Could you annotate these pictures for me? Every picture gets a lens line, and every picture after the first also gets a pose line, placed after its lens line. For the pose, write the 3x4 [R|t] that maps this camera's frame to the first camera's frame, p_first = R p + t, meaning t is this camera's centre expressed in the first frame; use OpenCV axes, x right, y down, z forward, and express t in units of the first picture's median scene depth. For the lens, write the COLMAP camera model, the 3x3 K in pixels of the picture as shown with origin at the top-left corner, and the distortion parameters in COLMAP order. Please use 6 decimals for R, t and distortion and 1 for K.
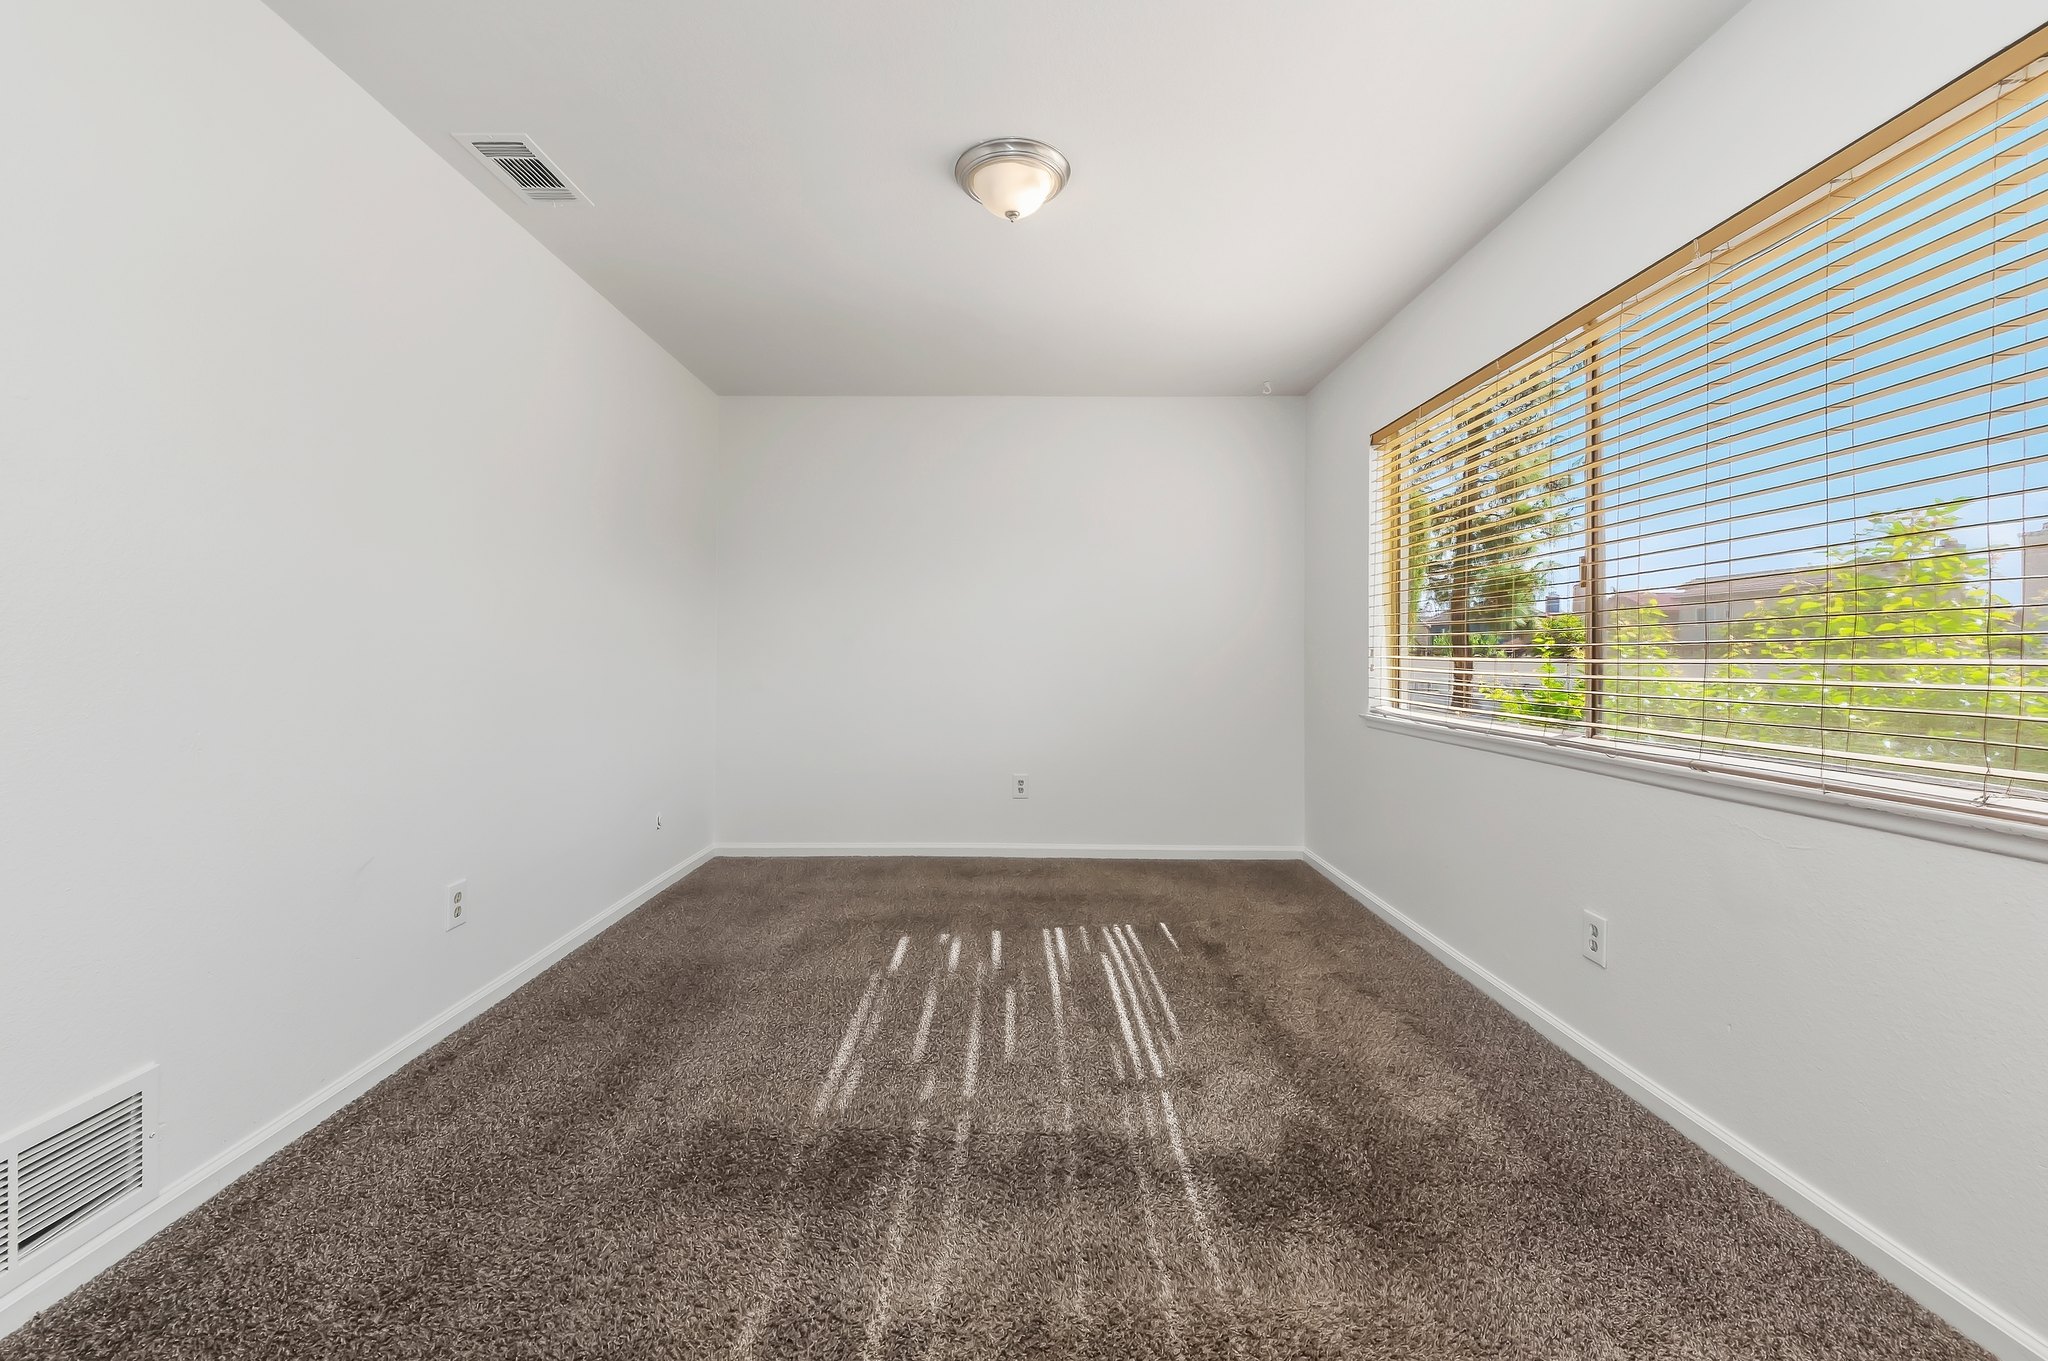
lens RADIAL K [[855.5, 0, 1019.1], [0, 855.5, 657.6], [0, 0, 1]] dist [0.013504, -0.009228]
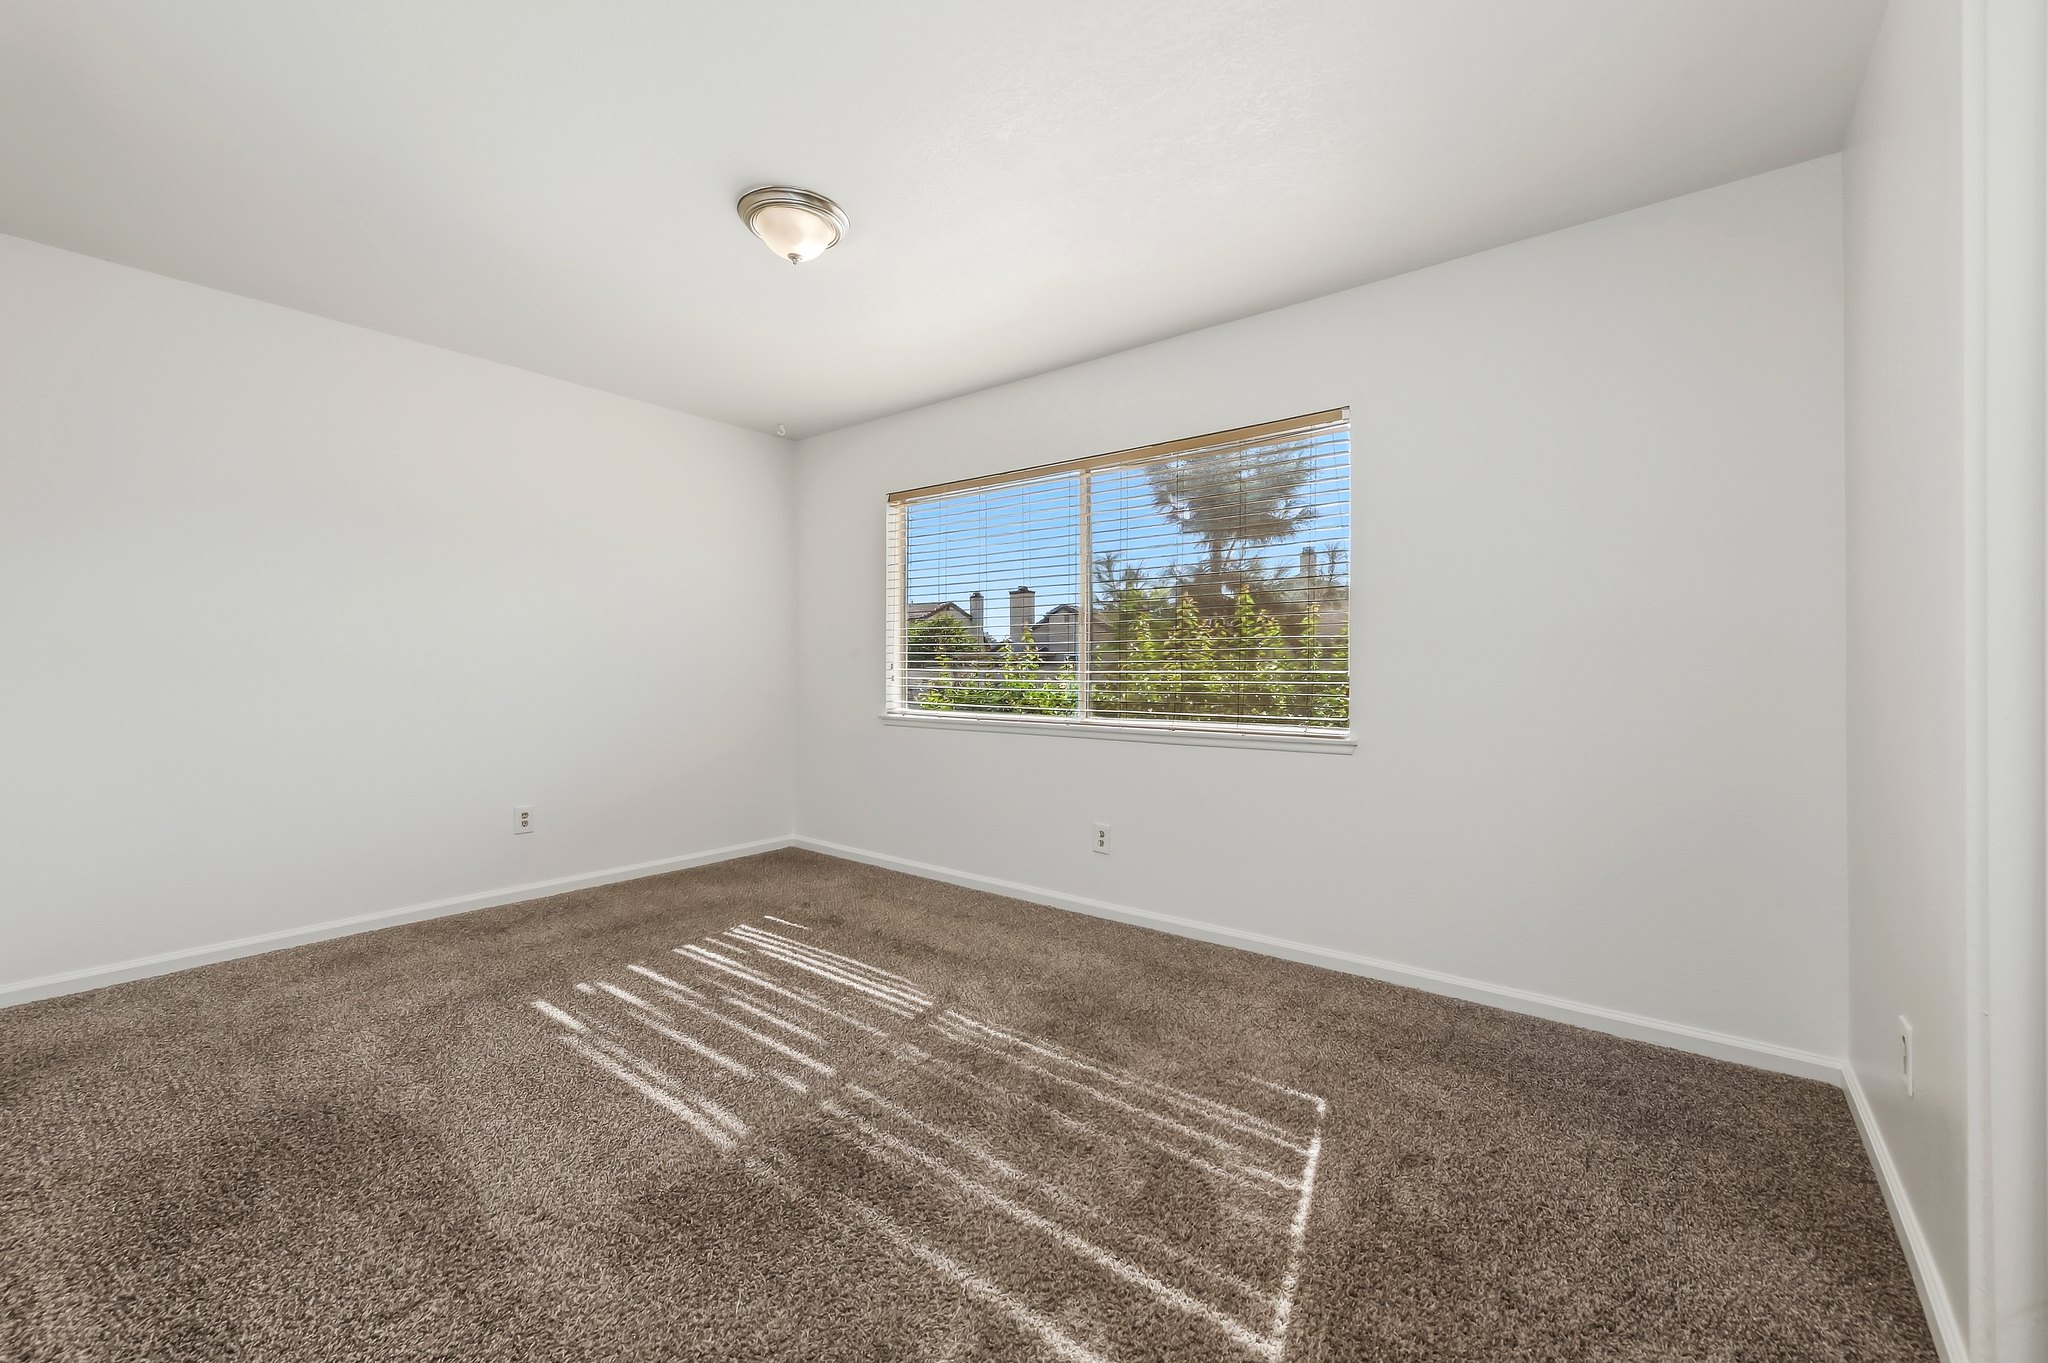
lens RADIAL K [[833.6, 0, 1049.4], [0, 833.6, 674.3], [0, 0, 1]] dist [0.021397, -0.008005]
pose [[0.581902, -0.006890, 0.813230, -0.648296], [-0.002588, 0.999943, 0.010323, -0.011115], [-0.813255, -0.008112, 0.581851, 0.124633]]
